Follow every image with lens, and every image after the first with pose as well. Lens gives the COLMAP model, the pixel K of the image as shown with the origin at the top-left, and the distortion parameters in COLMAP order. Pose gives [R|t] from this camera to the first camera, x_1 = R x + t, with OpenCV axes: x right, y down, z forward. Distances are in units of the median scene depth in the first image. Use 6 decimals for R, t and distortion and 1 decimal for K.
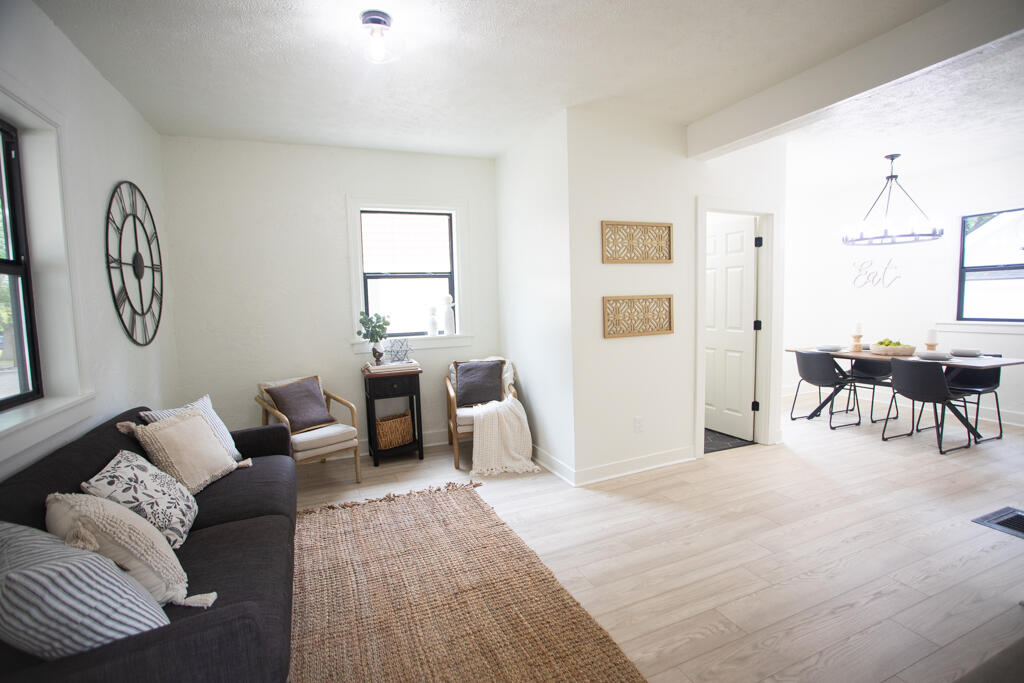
lens RADIAL K [[494.6, 0, 516.6], [0, 494.6, 343.0], [0, 0, 1]] dist [-0.076743, 0.036132]
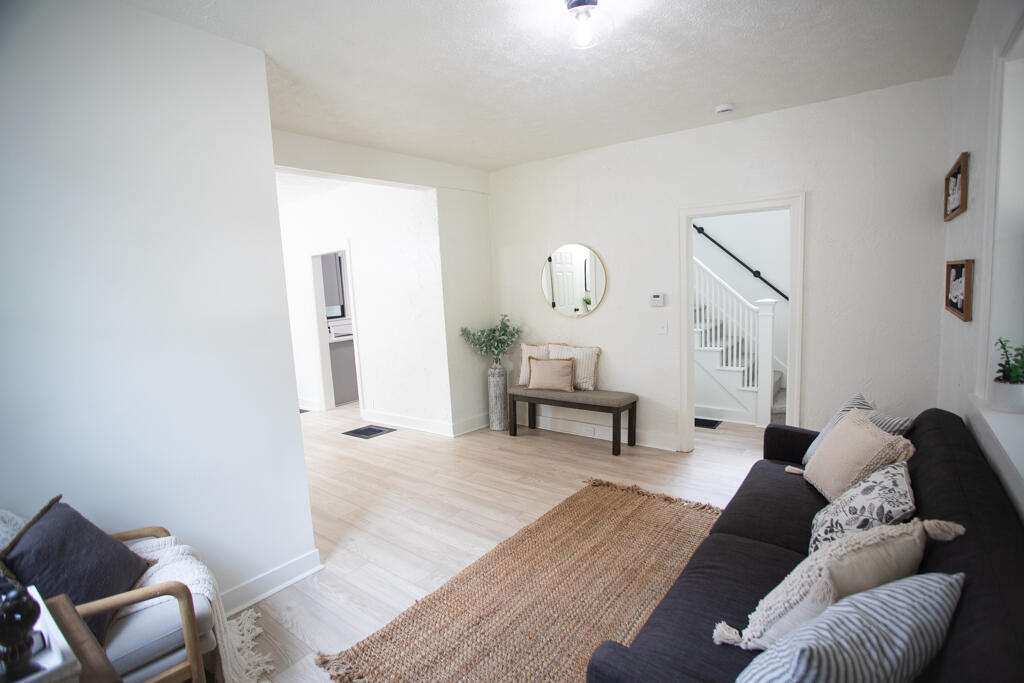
lens RADIAL K [[494.6, 0, 516.6], [0, 494.6, 343.0], [0, 0, 1]] dist [-0.076743, 0.036132]
pose [[-0.500405, -0.043150, 0.864716, -0.831250], [0.138236, 0.981963, 0.128997, -0.121255], [-0.854685, 0.184085, -0.485414, 1.334431]]
